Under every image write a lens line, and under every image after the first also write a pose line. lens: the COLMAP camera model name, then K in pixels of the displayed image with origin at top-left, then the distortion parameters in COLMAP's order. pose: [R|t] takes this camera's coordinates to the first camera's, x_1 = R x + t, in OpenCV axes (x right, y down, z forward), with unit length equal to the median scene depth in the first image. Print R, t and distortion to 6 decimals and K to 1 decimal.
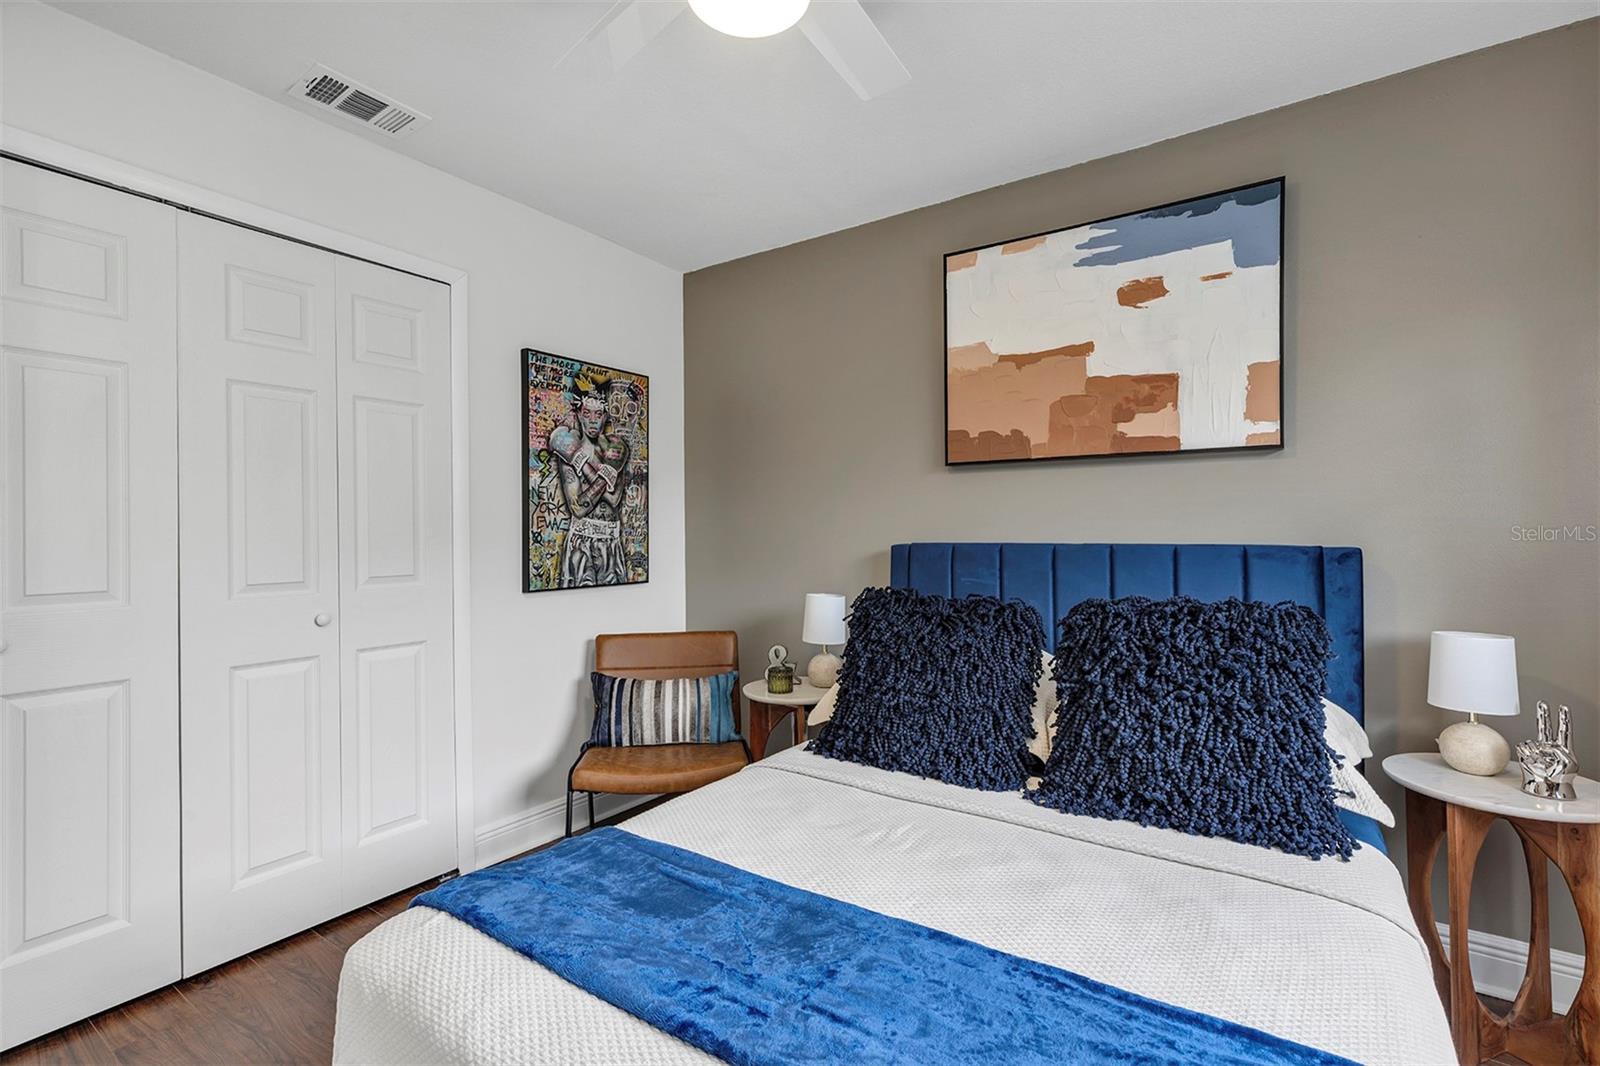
lens RADIAL K [[715.4, 0, 795.8], [0, 715.4, 532.9], [0, 0, 1]] dist [0.009135, 0.000219]
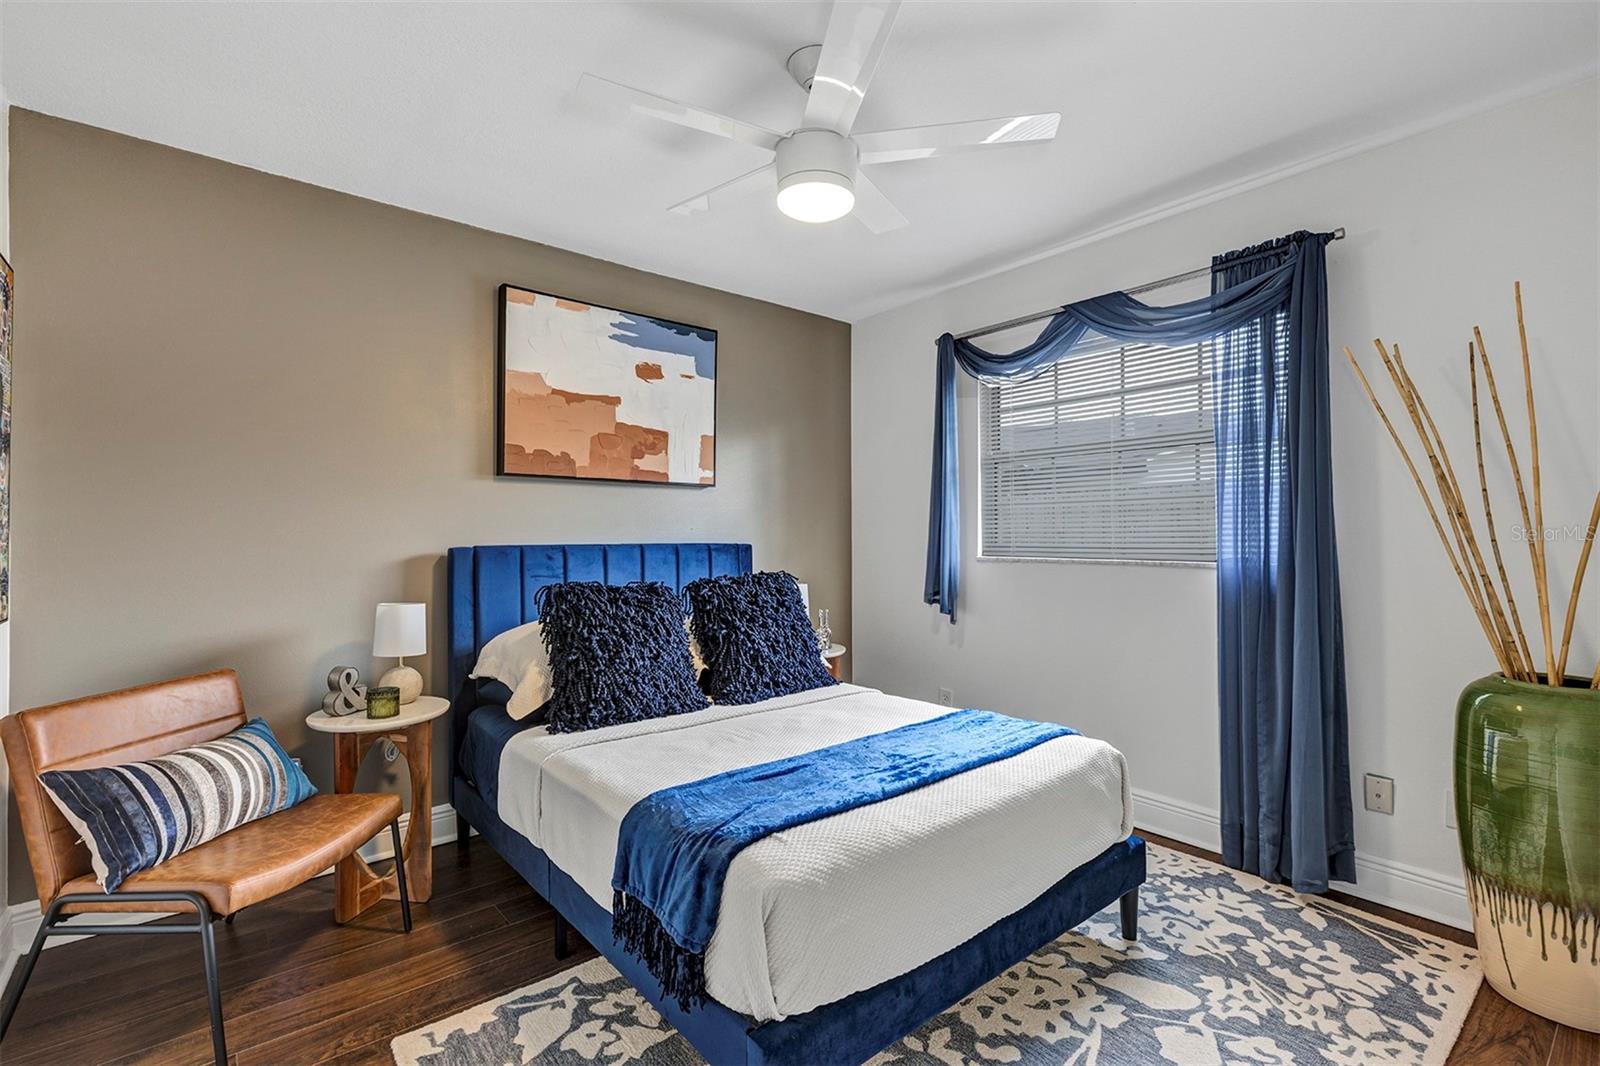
lens RADIAL K [[715.4, 0, 790.1], [0, 715.4, 531.0], [0, 0, 1]] dist [0.009135, 0.000219]
pose [[0.286198, 0.002911, 0.958166, -0.810315], [-0.004452, 0.999989, -0.001708, -0.008529], [-0.958160, -0.003777, 0.286208, 0.292223]]
